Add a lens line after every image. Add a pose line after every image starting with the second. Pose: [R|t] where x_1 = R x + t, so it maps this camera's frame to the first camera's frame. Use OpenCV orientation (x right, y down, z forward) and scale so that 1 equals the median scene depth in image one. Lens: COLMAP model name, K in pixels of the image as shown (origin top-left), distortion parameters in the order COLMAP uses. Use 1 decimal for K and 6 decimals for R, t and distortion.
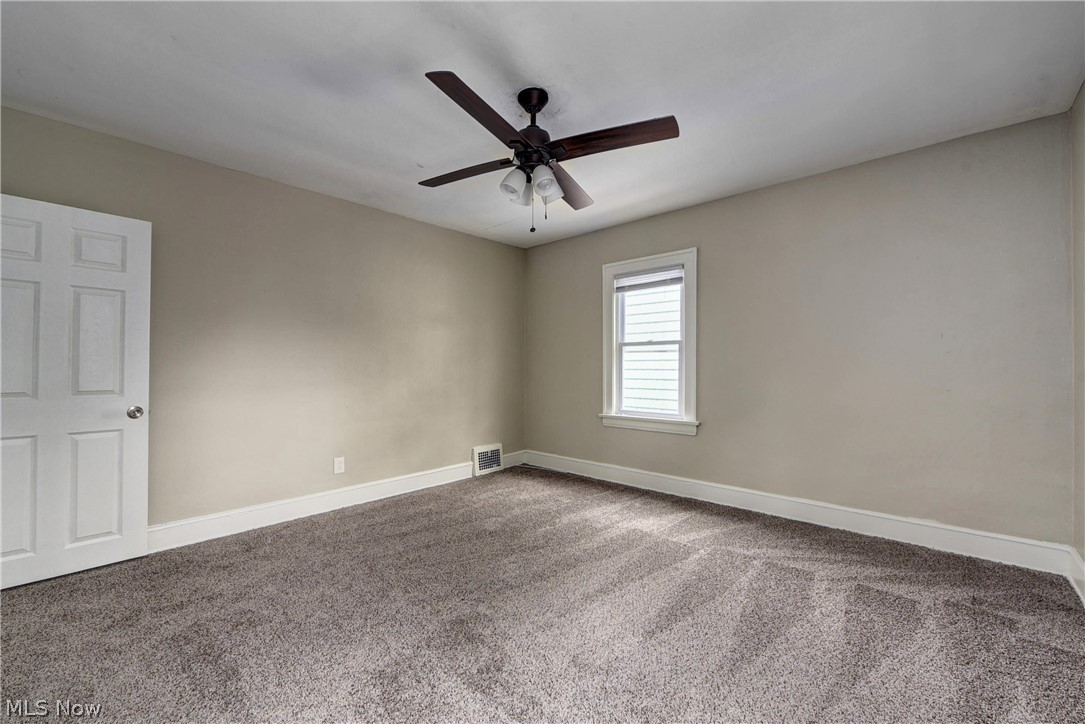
lens RADIAL K [[438.4, 0, 544.9], [0, 438.4, 362.6], [0, 0, 1]] dist [0.003789, 0.000185]
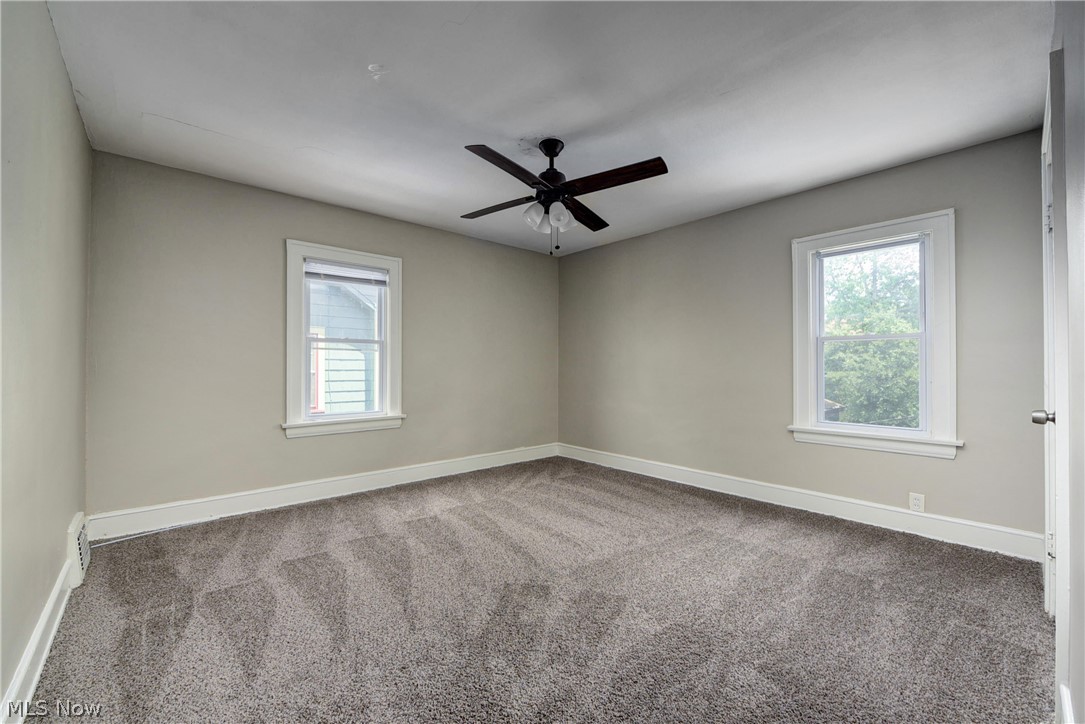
lens RADIAL K [[438.4, 0, 546.4], [0, 438.4, 363.2], [0, 0, 1]] dist [0.003789, 0.000185]
pose [[0.104199, 0.008785, 0.994518, -0.718562], [-0.007542, 0.999939, -0.008043, 0.009178], [-0.994528, -0.006663, 0.104259, 0.510751]]
